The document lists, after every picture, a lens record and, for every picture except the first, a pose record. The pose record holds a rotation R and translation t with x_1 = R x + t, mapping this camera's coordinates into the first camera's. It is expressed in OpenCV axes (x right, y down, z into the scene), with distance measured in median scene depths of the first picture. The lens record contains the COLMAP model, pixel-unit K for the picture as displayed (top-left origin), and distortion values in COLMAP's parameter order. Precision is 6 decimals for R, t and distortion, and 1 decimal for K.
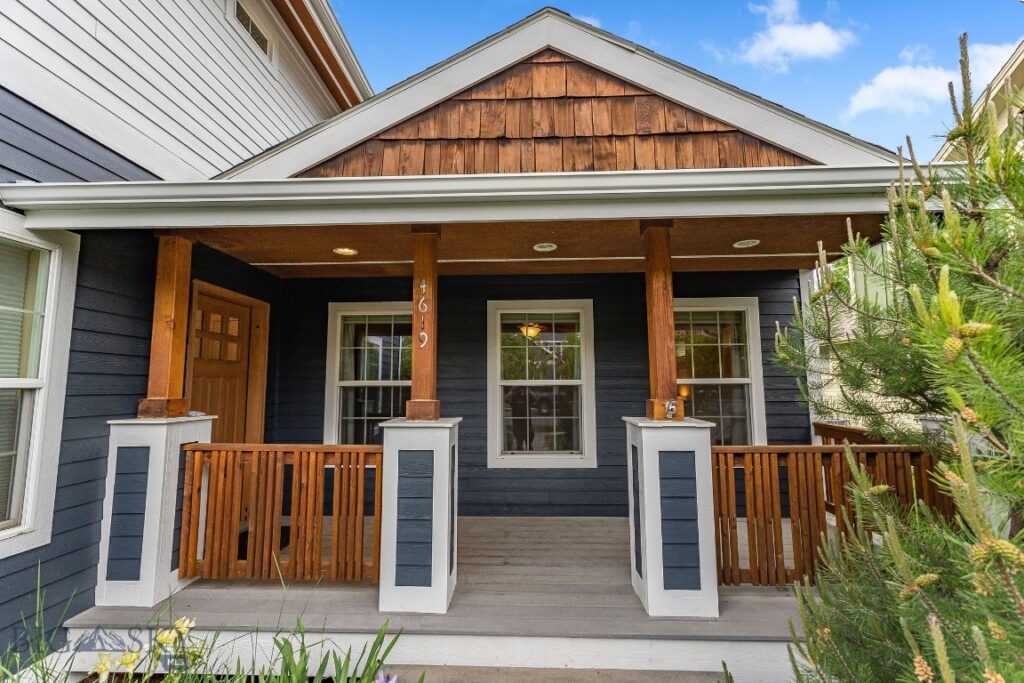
lens RADIAL K [[438.2, 0, 512.8], [0, 438.2, 344.6], [0, 0, 1]] dist [-0.002007, -0.000130]
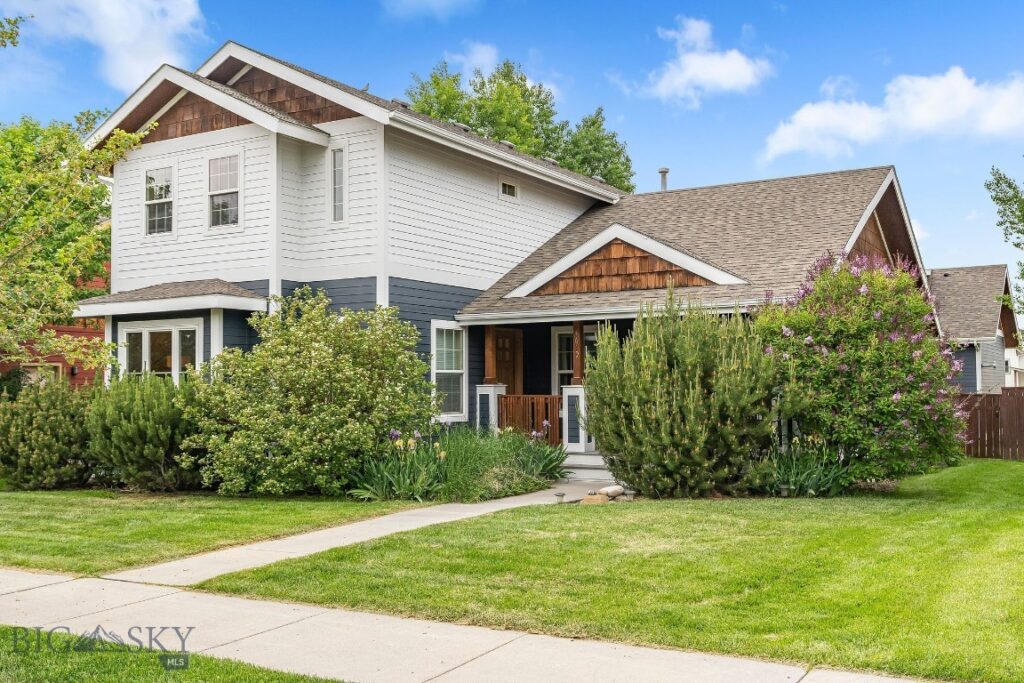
lens RADIAL K [[999.2, 0, 513.9], [0, 999.2, 341.4], [0, 0, 1]] dist [0.003493, 0.000000]
pose [[0.871952, -0.017204, -0.489290, 2.364030], [0.044805, 0.997993, 0.044756, -0.370931], [0.487538, -0.060948, 0.870972, -4.313554]]
